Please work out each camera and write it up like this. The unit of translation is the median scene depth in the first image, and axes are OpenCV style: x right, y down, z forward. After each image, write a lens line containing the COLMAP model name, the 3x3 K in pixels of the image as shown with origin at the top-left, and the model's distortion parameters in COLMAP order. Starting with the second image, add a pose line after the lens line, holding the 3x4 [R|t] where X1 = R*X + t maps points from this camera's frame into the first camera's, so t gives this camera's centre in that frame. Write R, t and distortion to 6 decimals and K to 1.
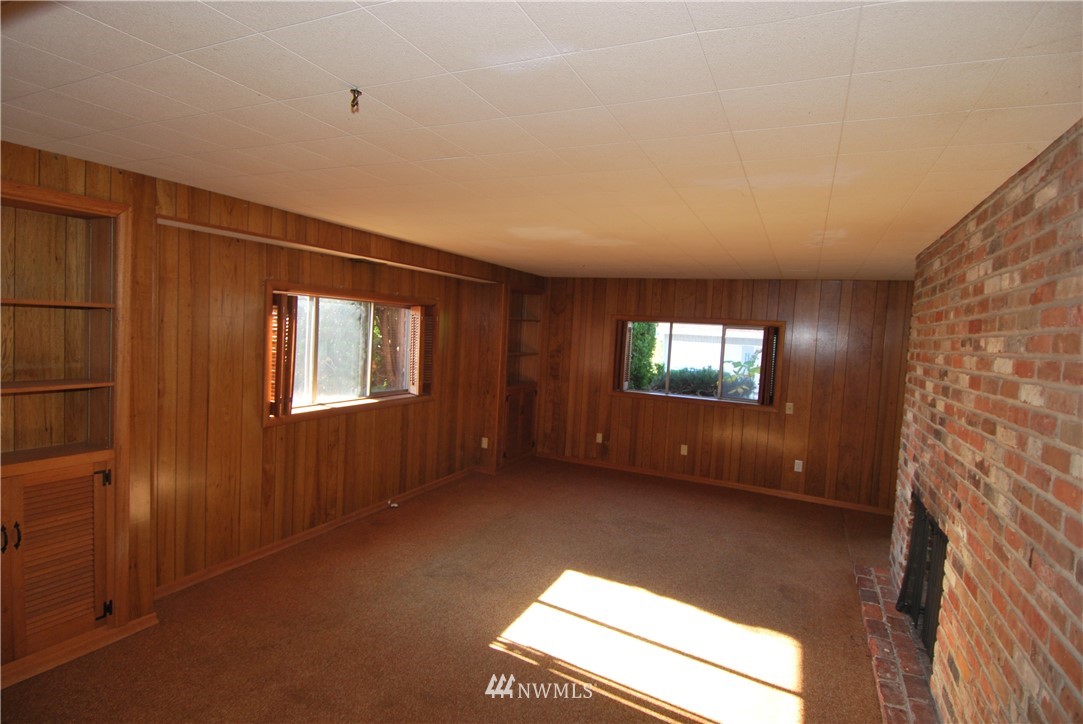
lens RADIAL K [[559.0, 0, 541.4], [0, 559.0, 360.8], [0, 0, 1]] dist [0.040560, -0.043880]
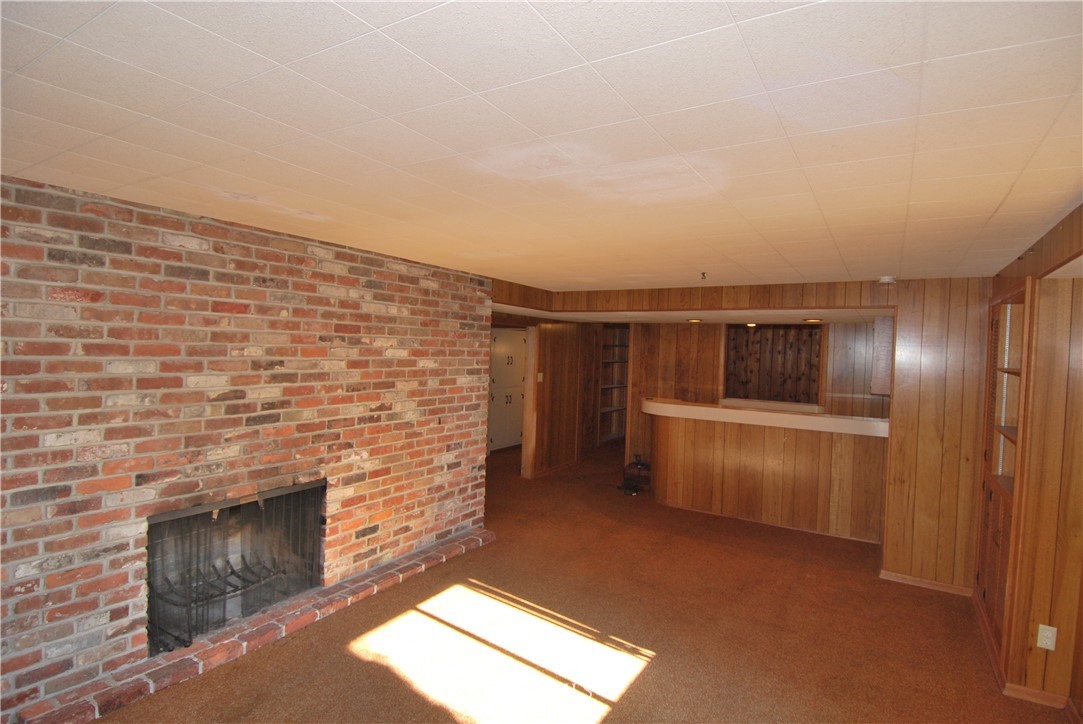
lens RADIAL K [[559.0, 0, 562.1], [0, 559.0, 361.6], [0, 0, 1]] dist [0.040560, -0.043880]
pose [[-0.992869, -0.088972, 0.079342, 0.048518], [-0.082583, 0.993330, 0.080465, -0.120096], [-0.085972, 0.073339, -0.993595, 2.083157]]
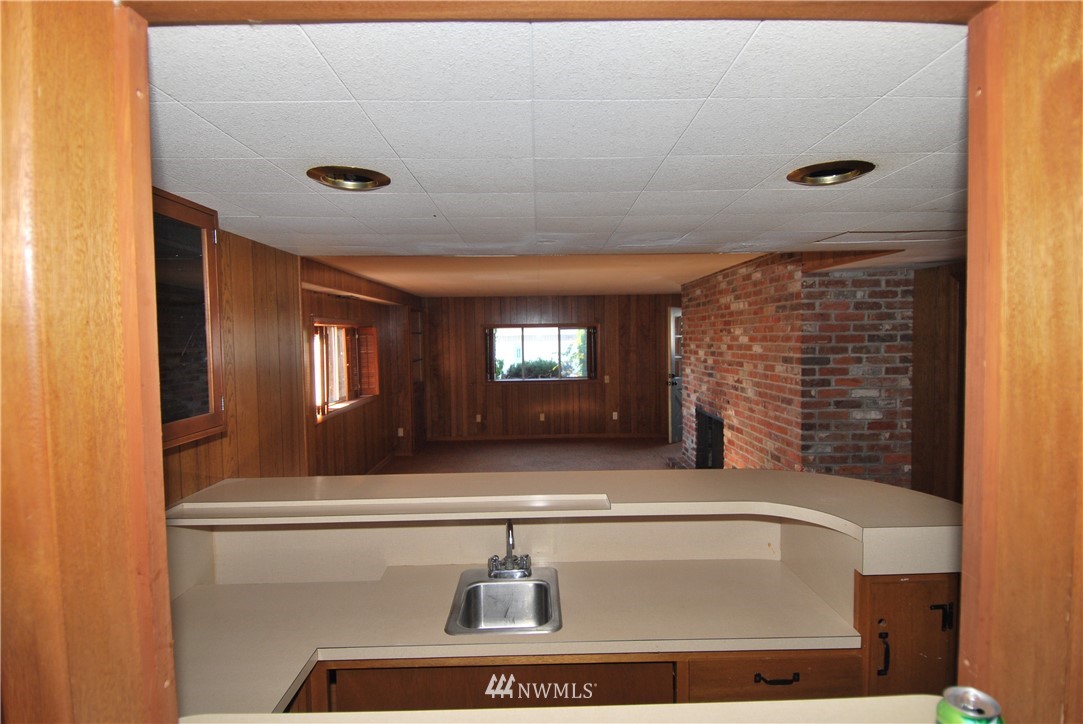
lens RADIAL K [[559.0, 0, 545.5], [0, 559.0, 359.7], [0, 0, 1]] dist [0.040560, -0.043880]
pose [[0.895581, -0.086343, 0.436440, -0.759661], [0.089115, 0.995921, 0.014162, -0.009311], [-0.435882, 0.026210, 0.899622, -0.612698]]
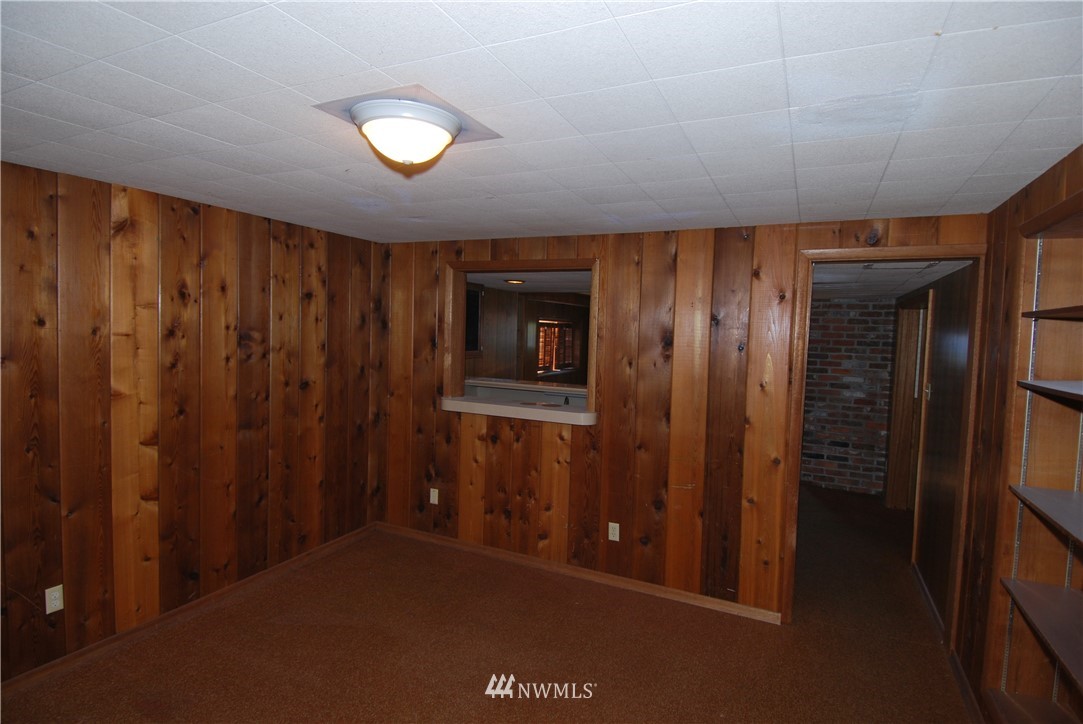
lens RADIAL K [[559.0, 0, 541.9], [0, 559.0, 360.6], [0, 0, 1]] dist [0.040560, -0.043880]
pose [[0.999676, -0.024965, -0.004911, -0.575770], [0.024950, 0.999684, -0.003041, 0.080585], [0.004985, 0.002917, 0.999983, -1.959206]]
